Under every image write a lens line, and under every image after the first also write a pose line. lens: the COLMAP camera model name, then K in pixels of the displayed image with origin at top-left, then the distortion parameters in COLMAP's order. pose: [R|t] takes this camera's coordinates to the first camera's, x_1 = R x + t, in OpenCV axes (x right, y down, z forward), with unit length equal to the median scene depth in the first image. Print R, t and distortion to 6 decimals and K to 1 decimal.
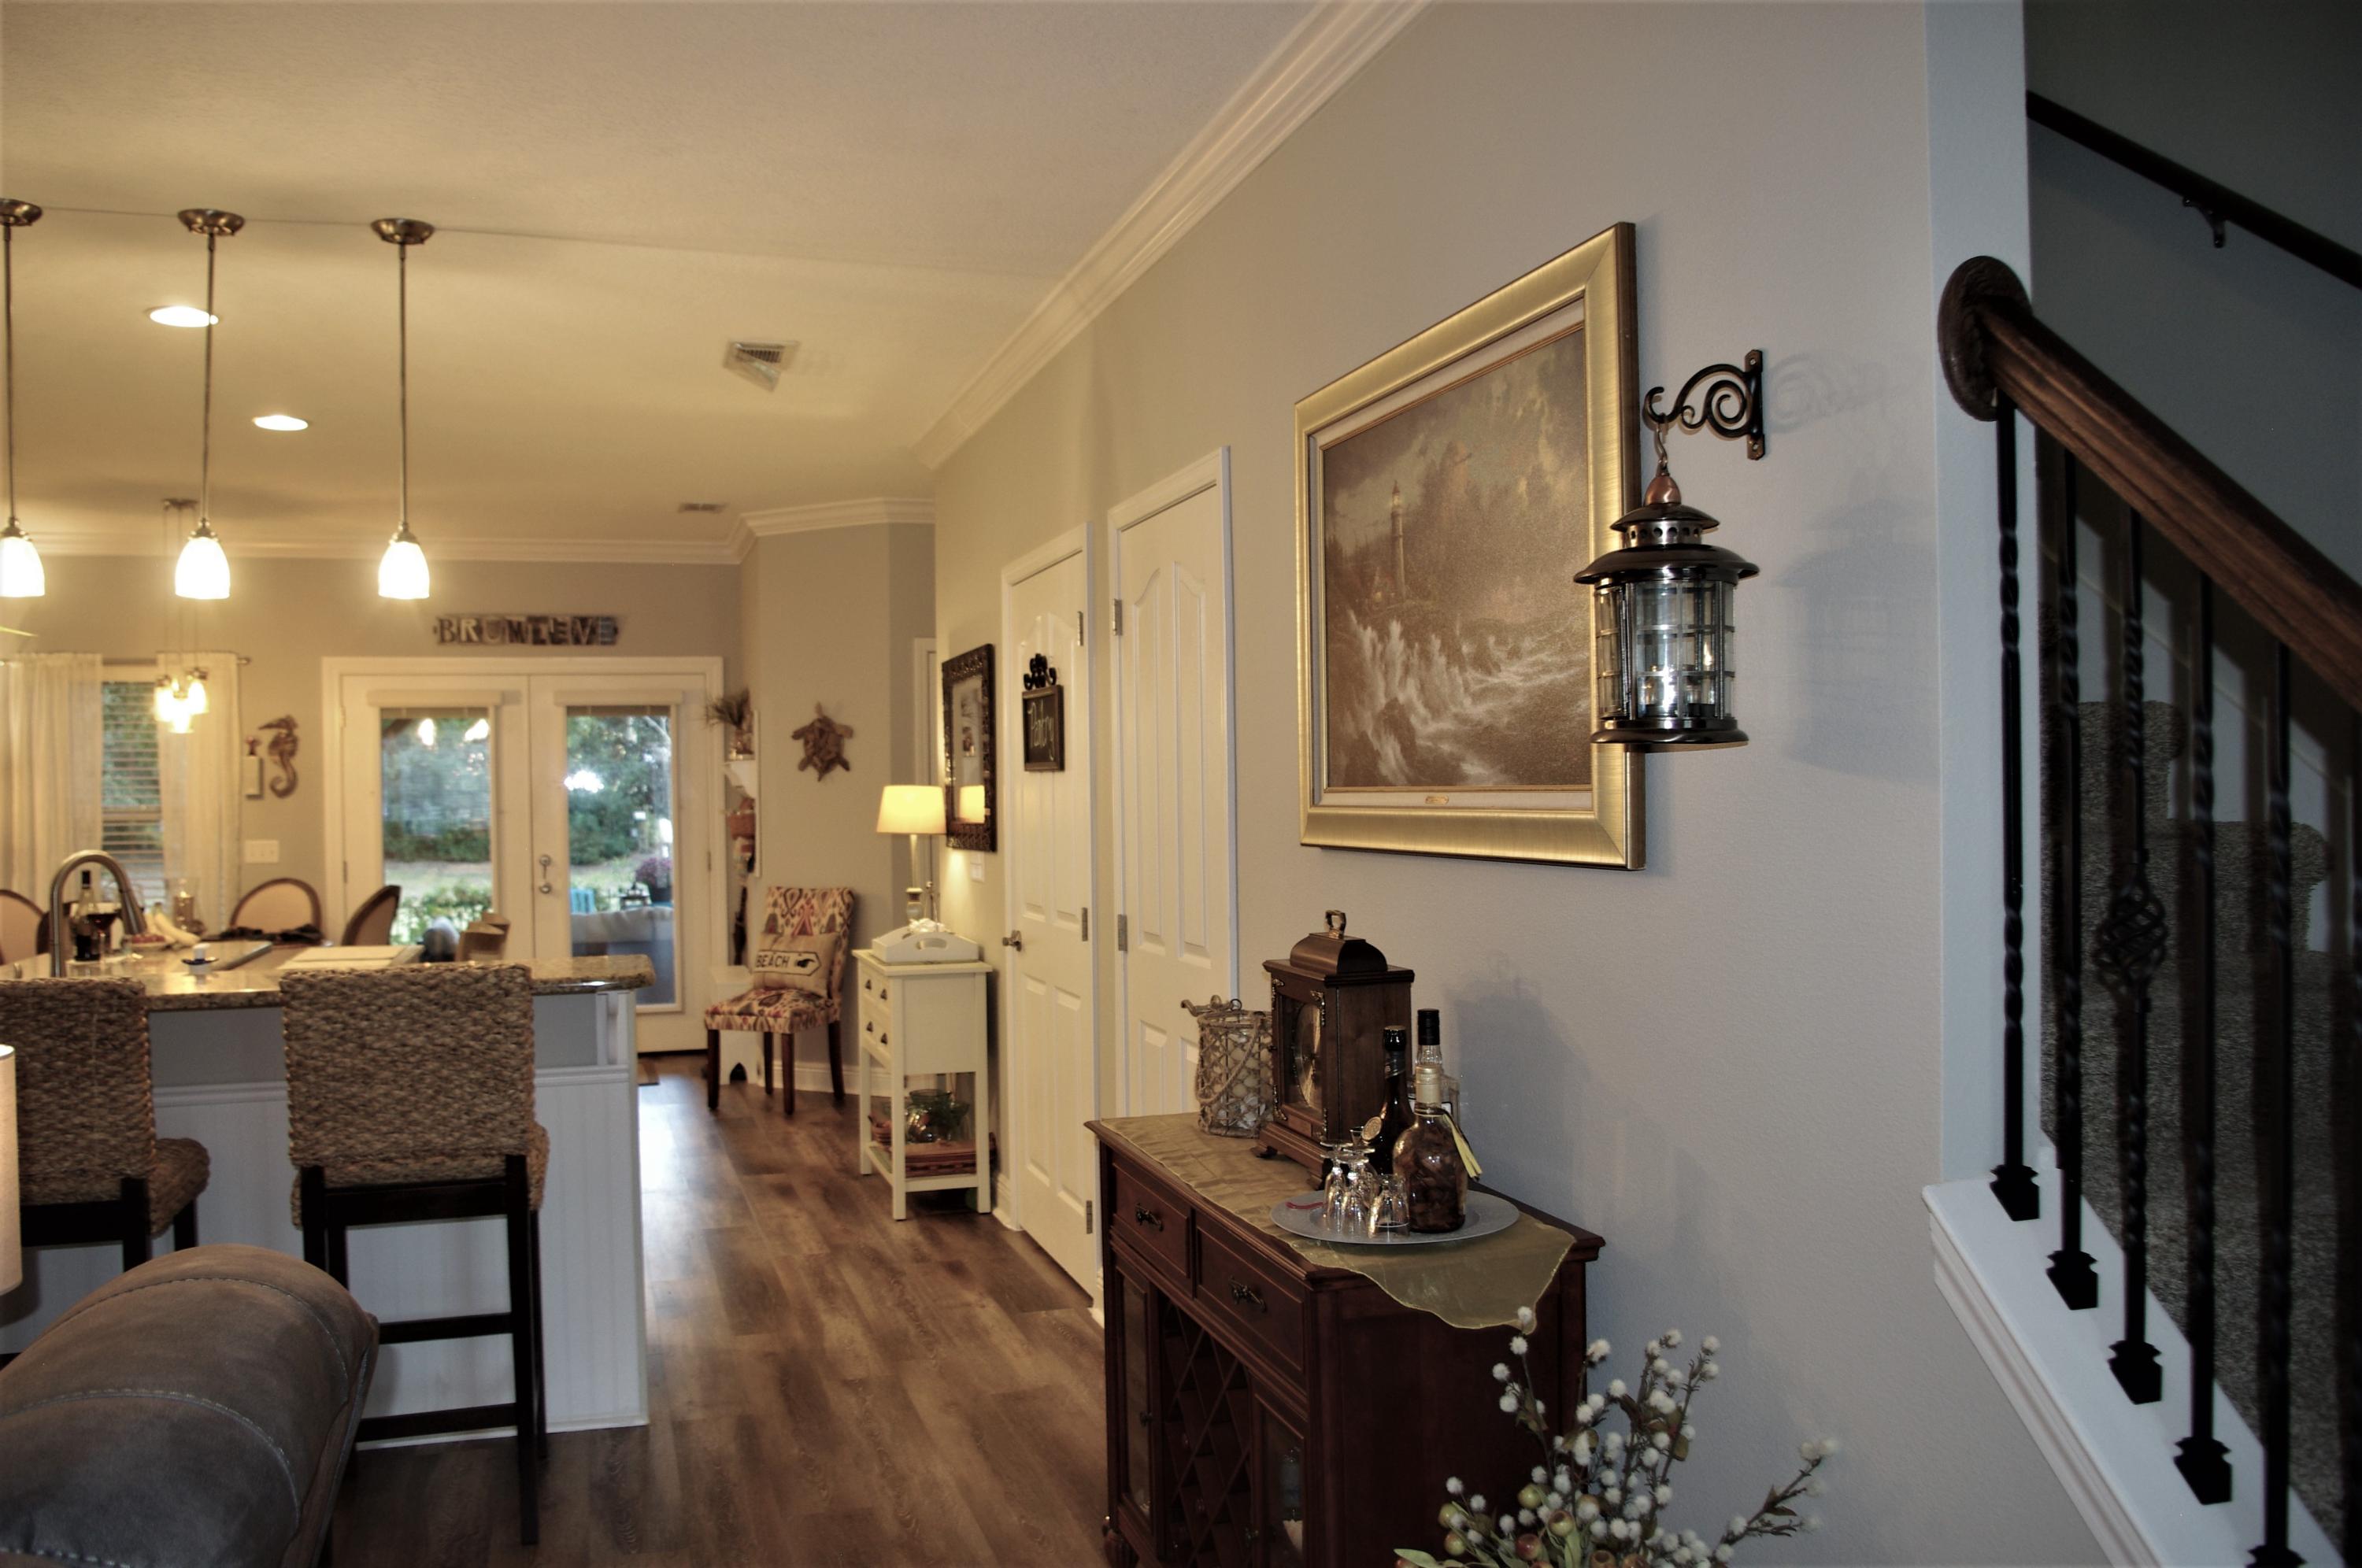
lens RADIAL K [[1844.8, 0, 1178.4], [0, 1844.8, 782.2], [0, 0, 1]] dist [-0.076252, 0.031130]
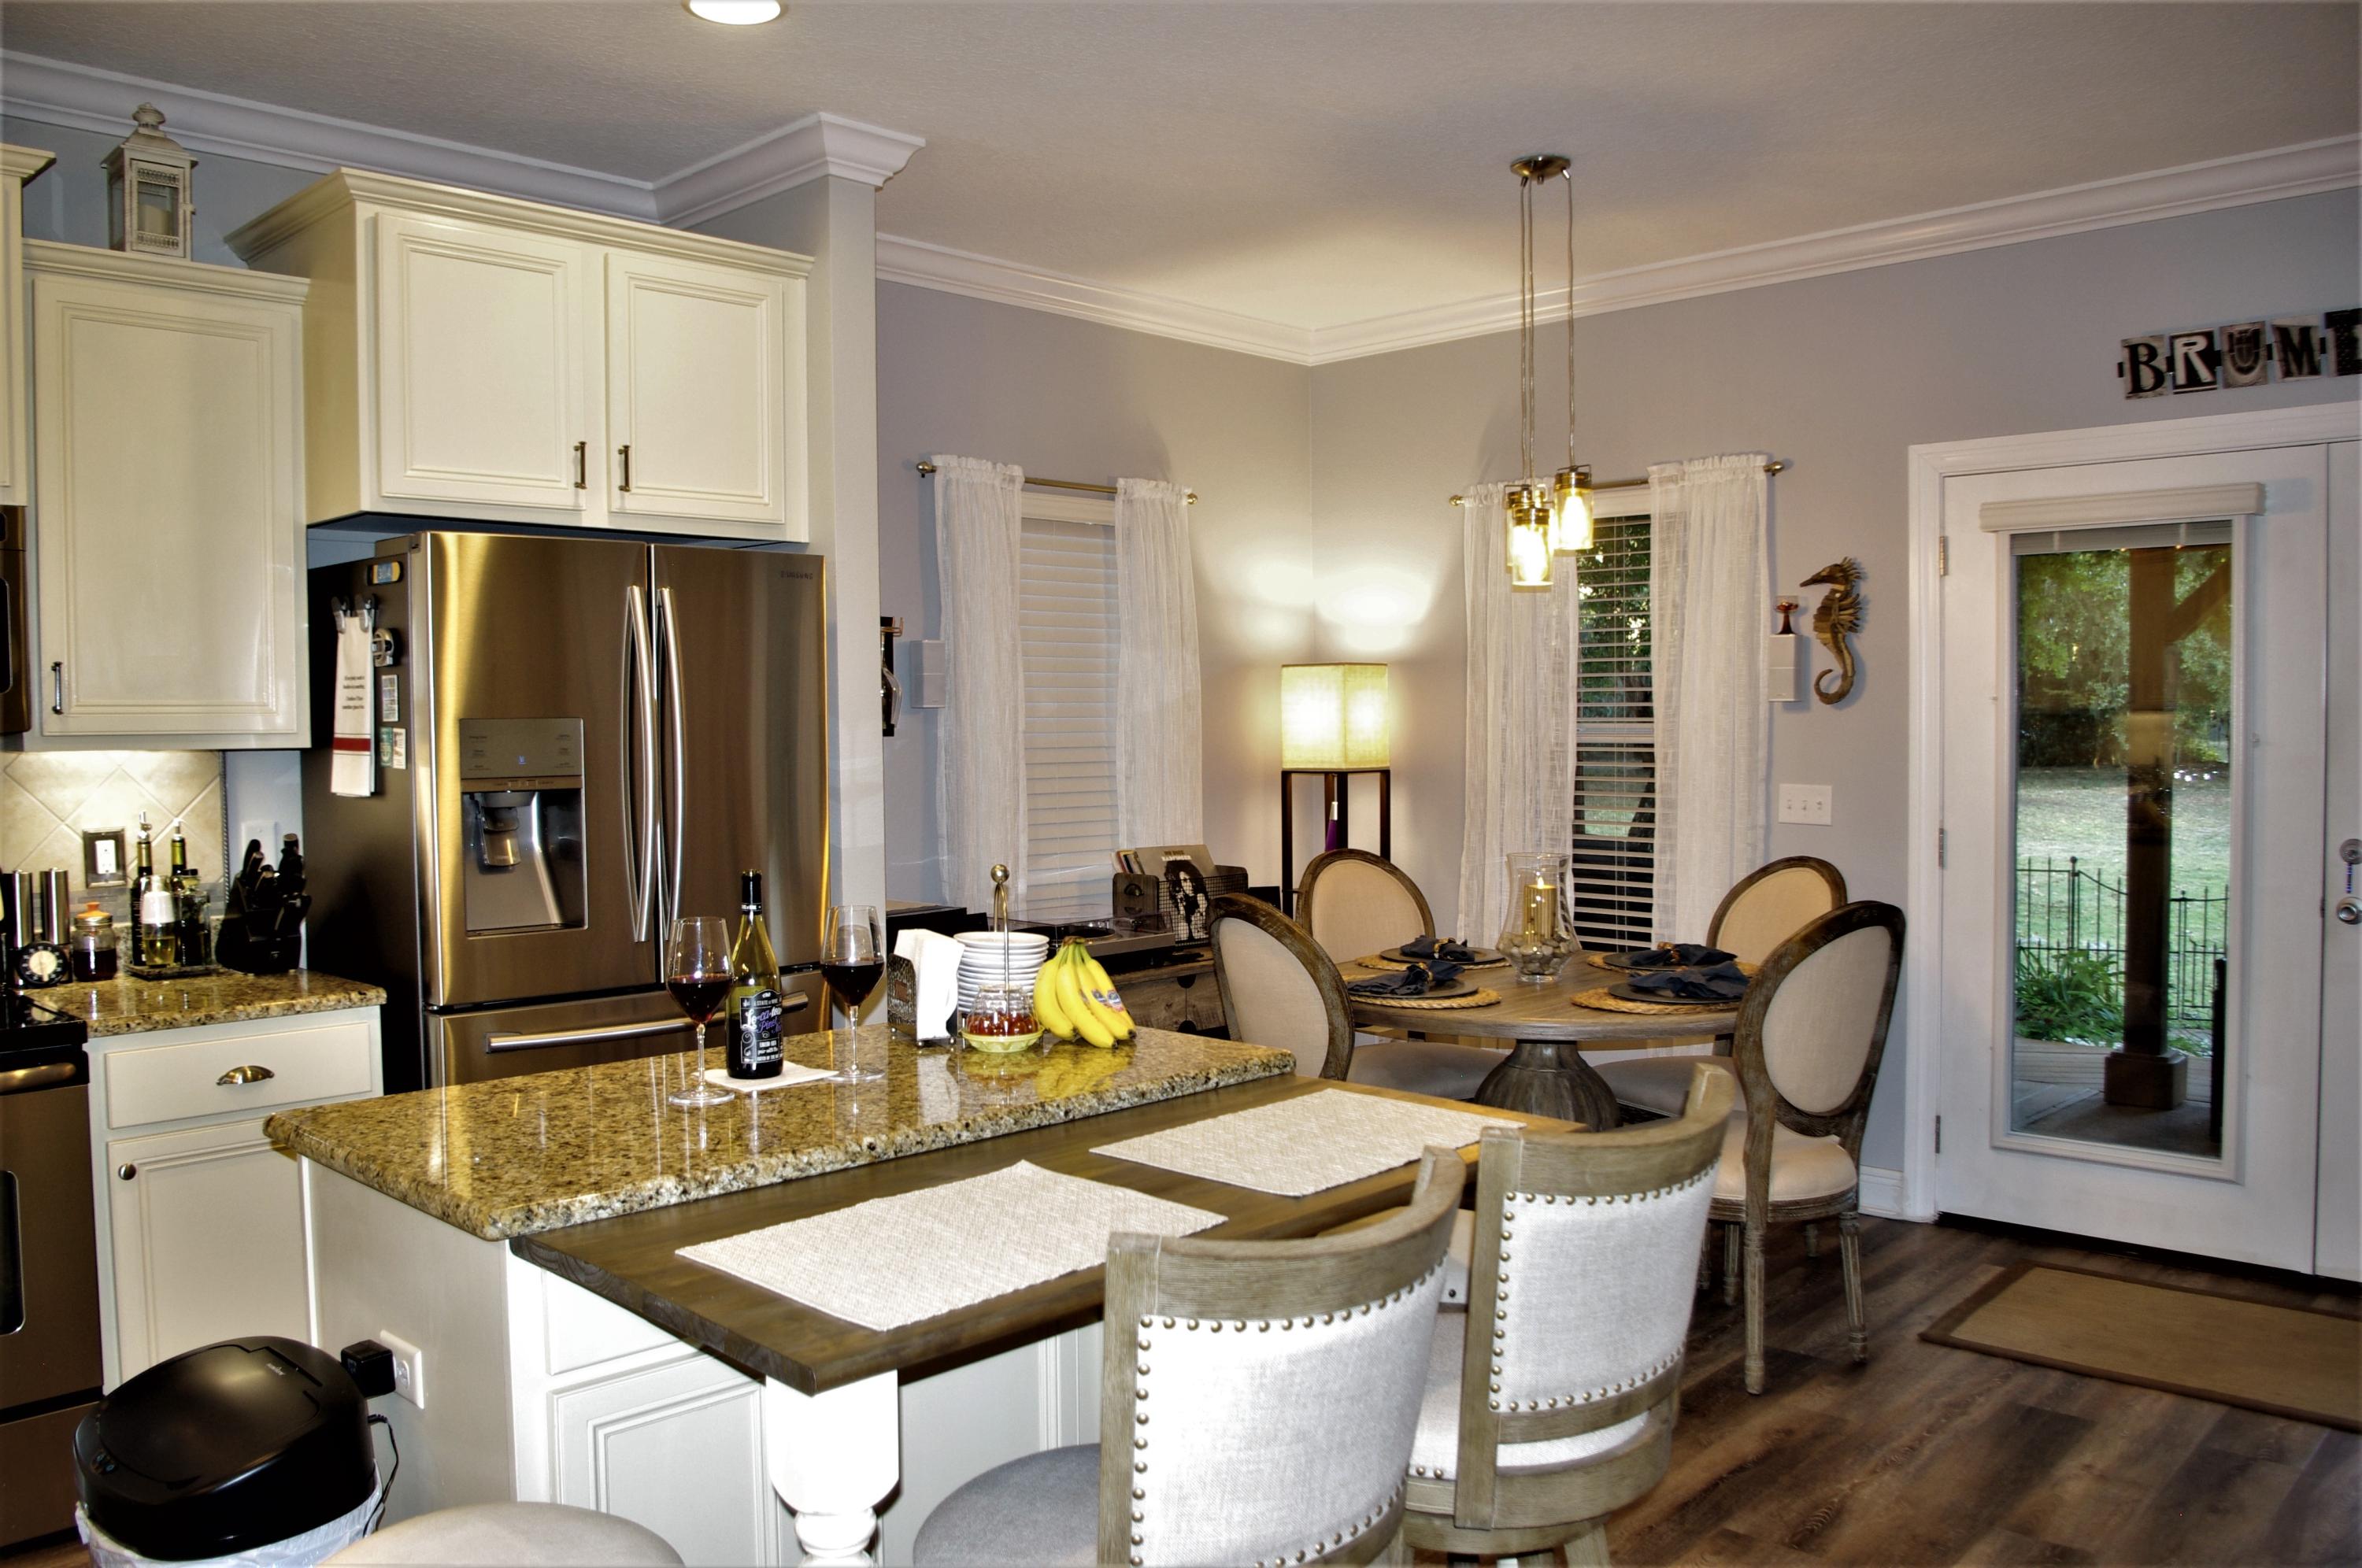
lens RADIAL K [[1844.8, 0, 1172.3], [0, 1844.8, 788.2], [0, 0, 1]] dist [-0.076252, 0.031130]
pose [[0.465524, 0.049085, -0.883673, -0.093783], [-0.001776, 0.998511, 0.054528, 0.002577], [0.885033, -0.023815, 0.464918, 0.545927]]
